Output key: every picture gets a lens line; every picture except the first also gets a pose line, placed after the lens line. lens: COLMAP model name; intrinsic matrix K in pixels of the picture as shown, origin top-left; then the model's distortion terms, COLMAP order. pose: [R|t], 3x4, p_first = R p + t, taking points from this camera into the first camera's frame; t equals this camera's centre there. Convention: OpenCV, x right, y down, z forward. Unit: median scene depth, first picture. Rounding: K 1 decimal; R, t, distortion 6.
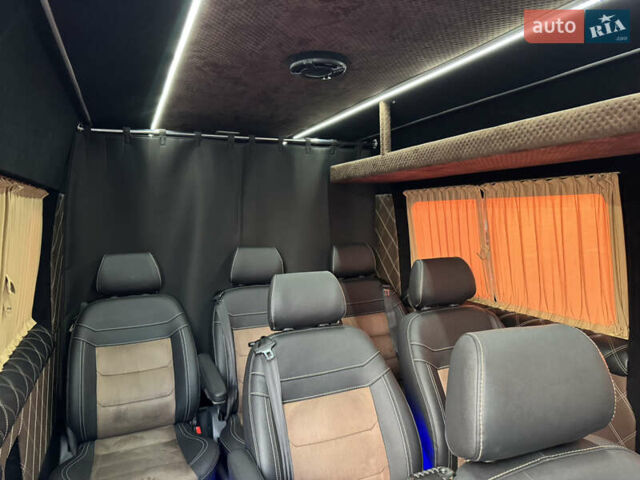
lens RADIAL K [[489.4, 0, 320.0], [0, 489.4, 240.0], [0, 0, 1]] dist [0.113744, -0.006623]
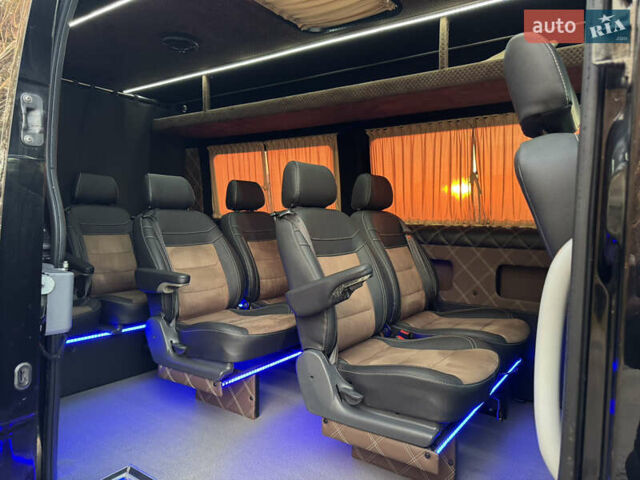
lens RADIAL K [[489.4, 0, 320.0], [0, 489.4, 240.0], [0, 0, 1]] dist [0.113744, -0.006623]
pose [[0.875001, 0.003868, 0.484106, -0.296518], [-0.003387, 0.999993, -0.001868, 0.219911], [-0.484110, -0.000005, 0.875007, -0.483978]]
